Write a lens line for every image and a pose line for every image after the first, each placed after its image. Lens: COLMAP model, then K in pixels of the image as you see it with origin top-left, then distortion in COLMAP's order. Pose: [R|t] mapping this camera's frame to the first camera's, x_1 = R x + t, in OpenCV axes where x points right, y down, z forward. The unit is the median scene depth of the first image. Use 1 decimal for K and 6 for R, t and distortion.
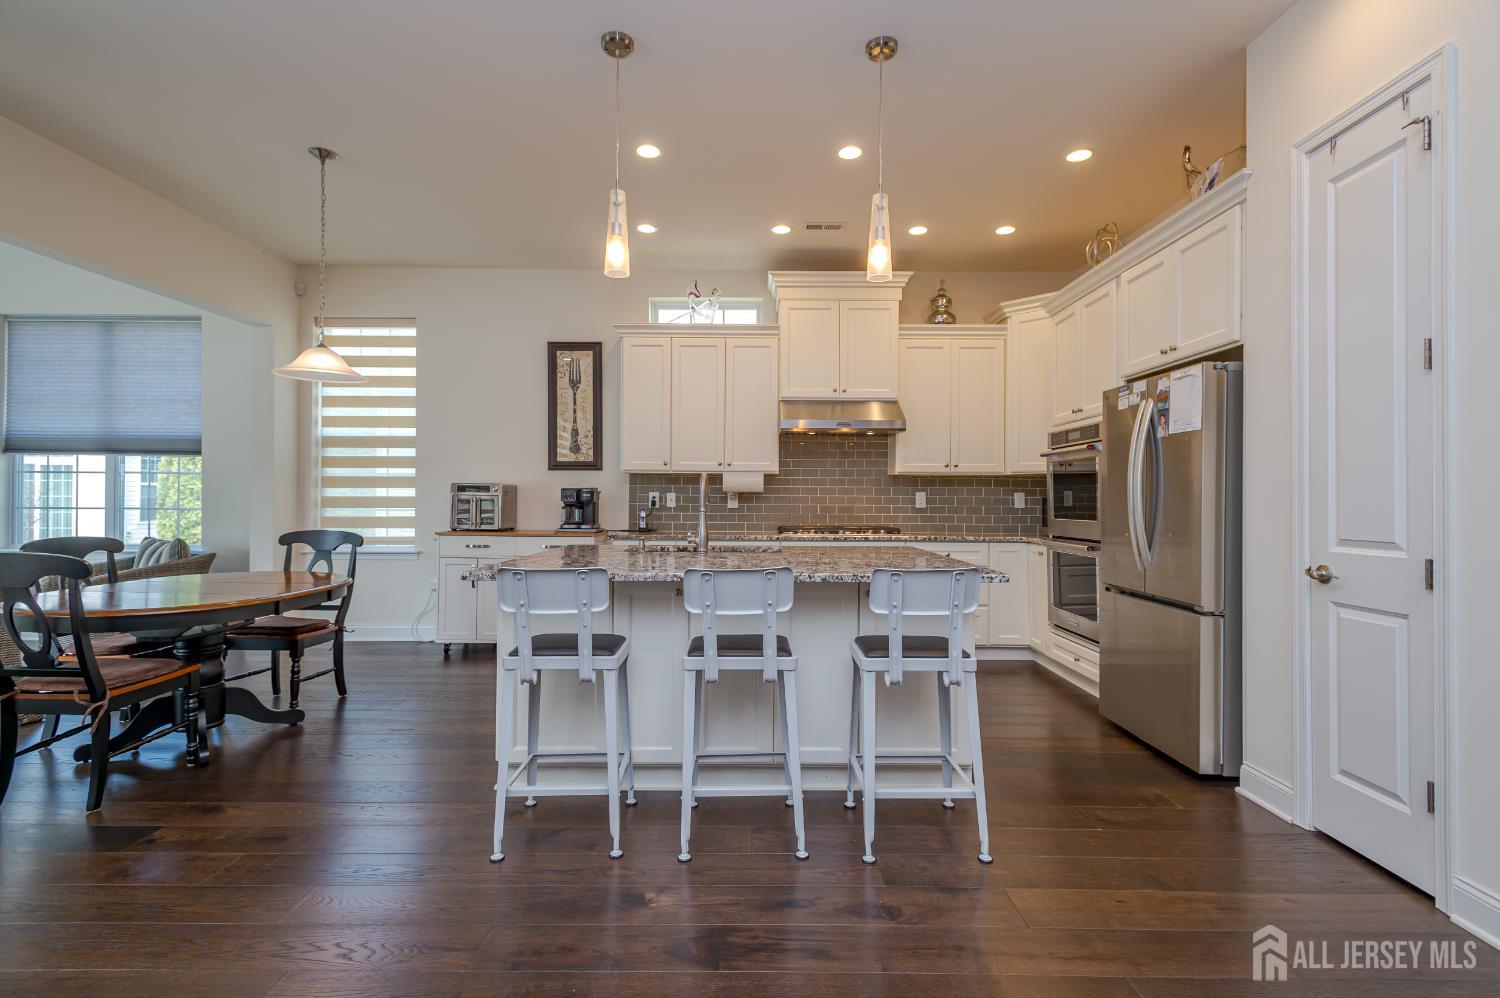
lens RADIAL K [[703.0, 0, 747.6], [0, 703.0, 491.1], [0, 0, 1]] dist [0.025630, -0.005205]
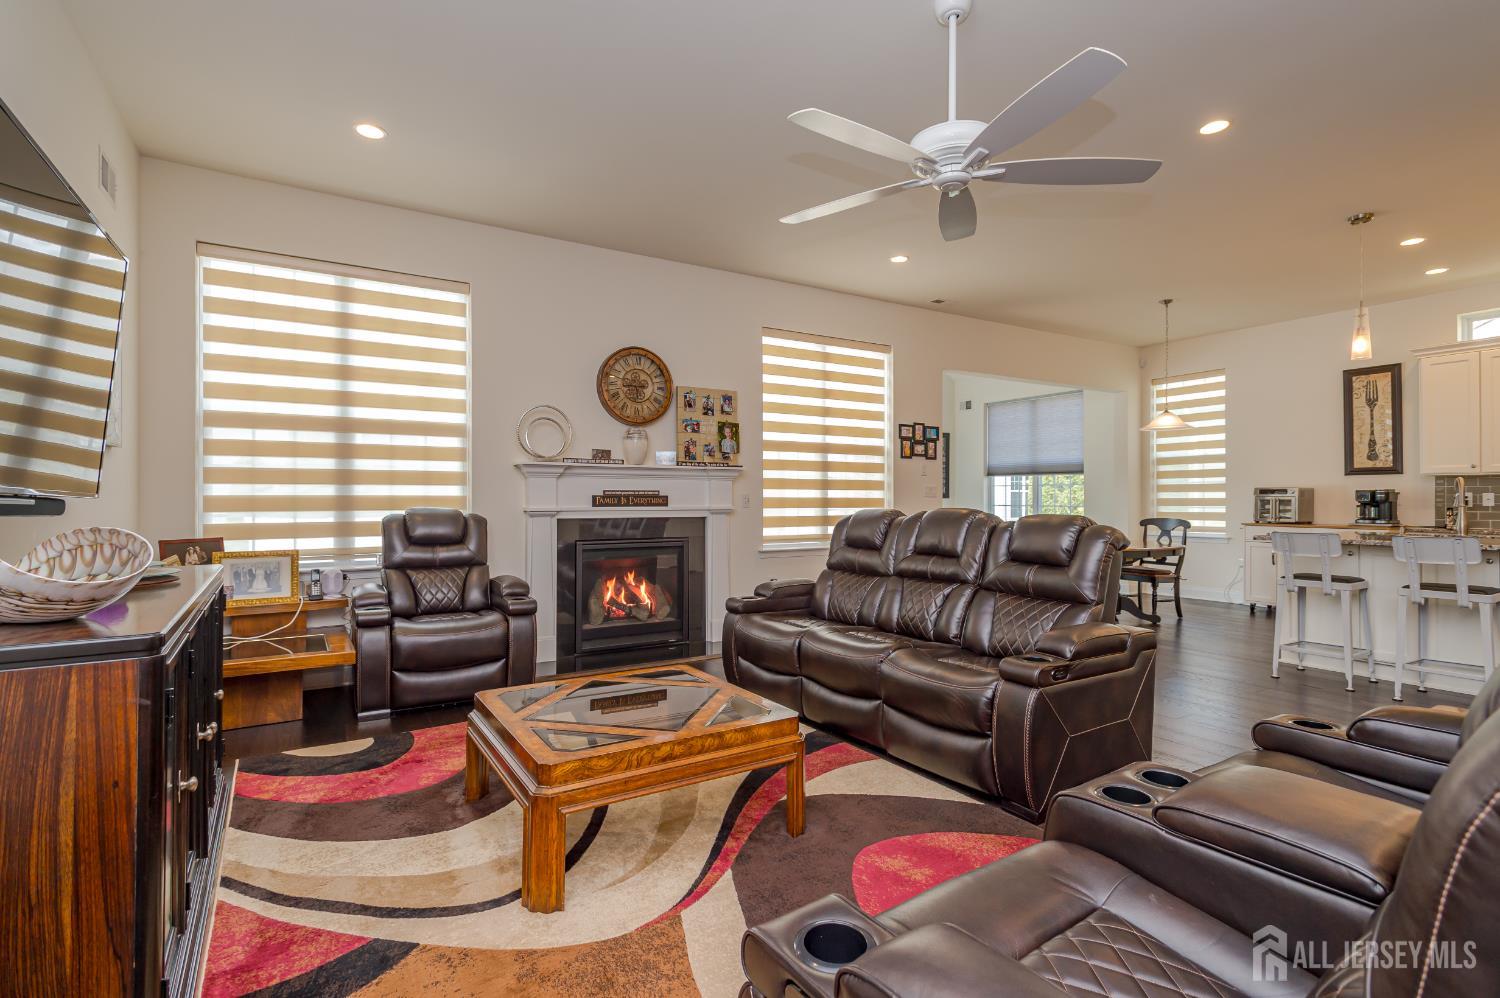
lens RADIAL K [[703.0, 0, 754.4], [0, 703.0, 498.0], [0, 0, 1]] dist [0.025630, -0.005205]
pose [[0.518701, -0.007735, -0.854921, 0.259711], [0.011065, 0.999936, -0.002333, 0.001173], [0.854884, -0.008250, 0.518753, -0.551729]]
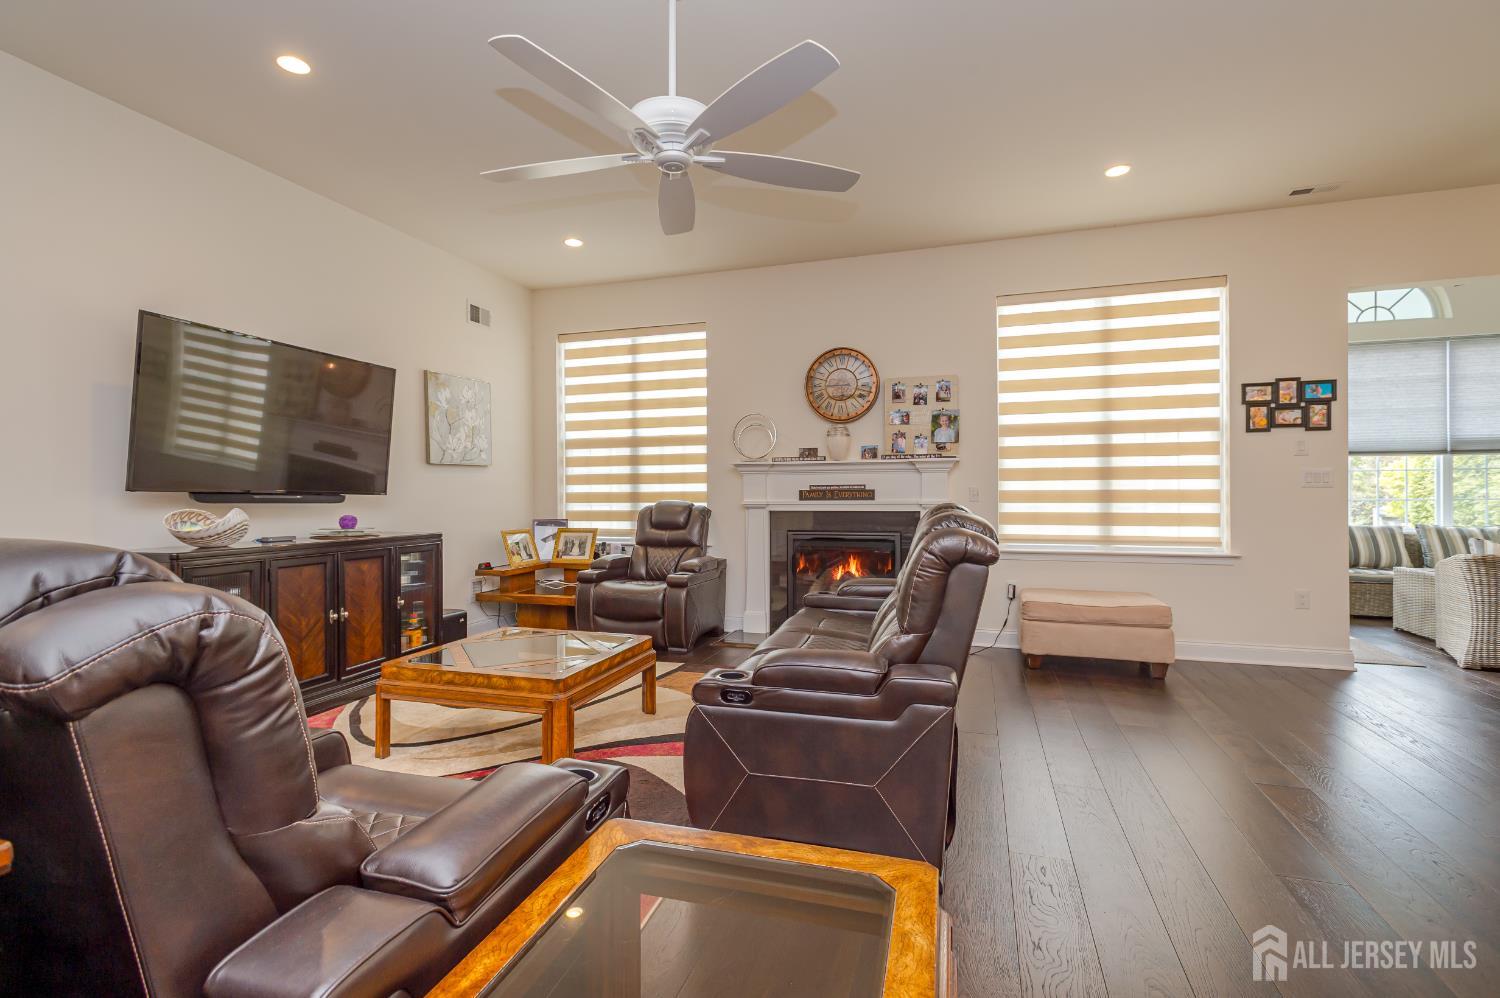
lens RADIAL K [[703.0, 0, 755.8], [0, 703.0, 491.4], [0, 0, 1]] dist [0.025630, -0.005205]
pose [[-0.298321, -0.008414, -0.954428, 0.349531], [0.012097, 0.999848, -0.012595, 0.007156], [0.954389, -0.015303, -0.298174, 0.004898]]
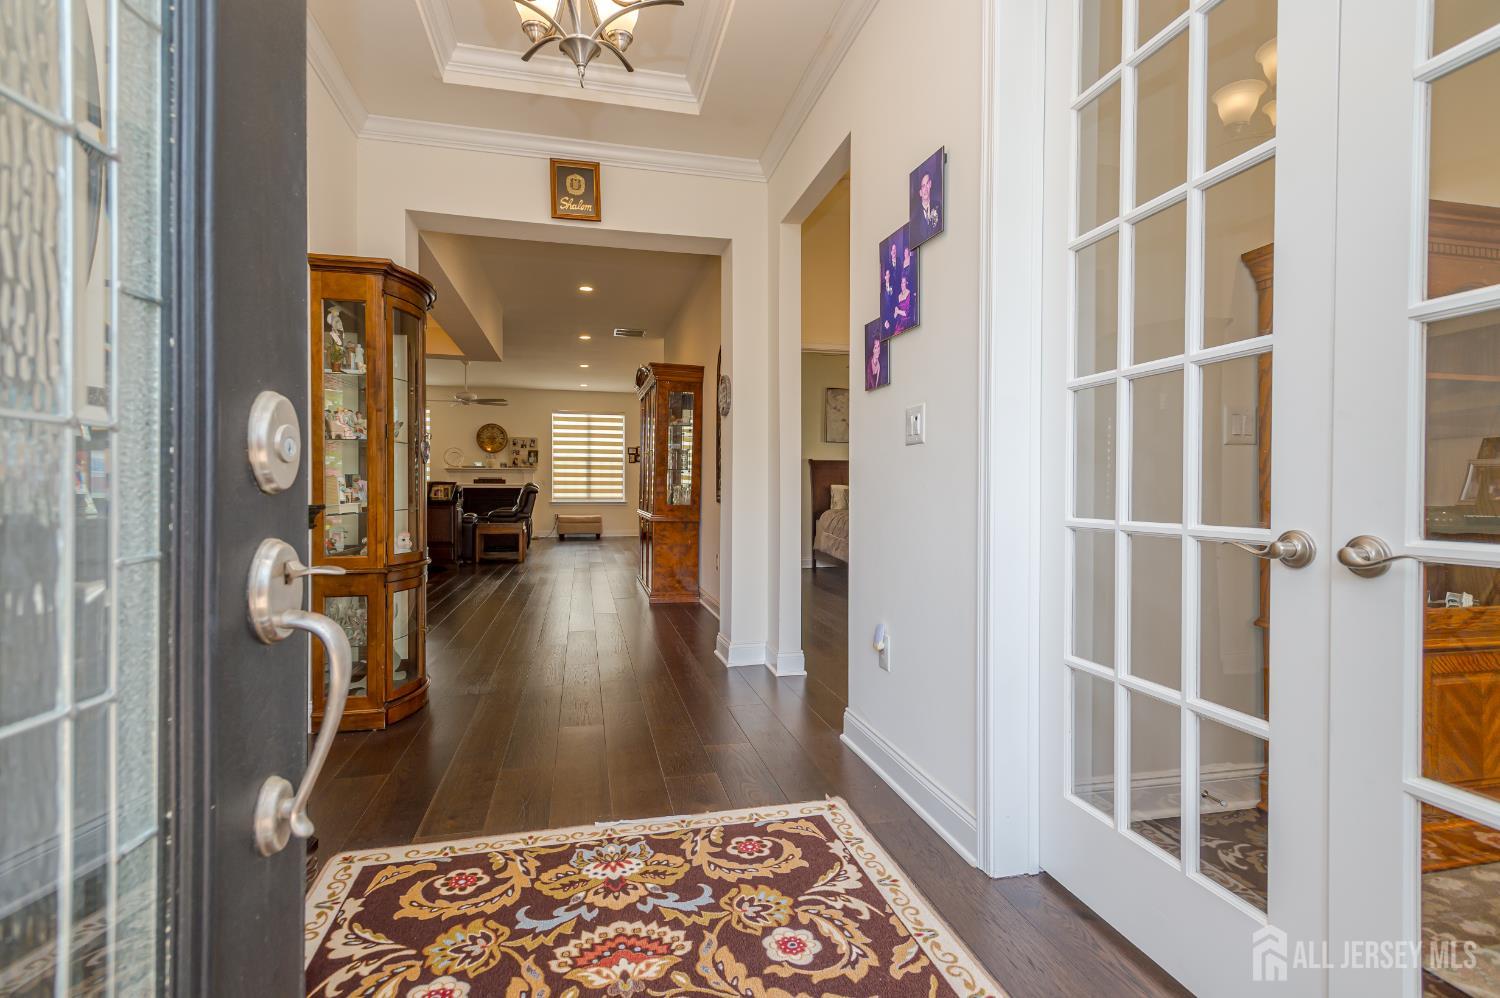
lens RADIAL K [[703.0, 0, 738.8], [0, 703.0, 494.3], [0, 0, 1]] dist [0.025630, -0.005205]
pose [[0.222546, 0.003617, -0.974916, 2.105145], [0.004285, 0.999980, 0.004688, 0.041347], [0.974913, -0.005221, 0.222526, 0.131391]]
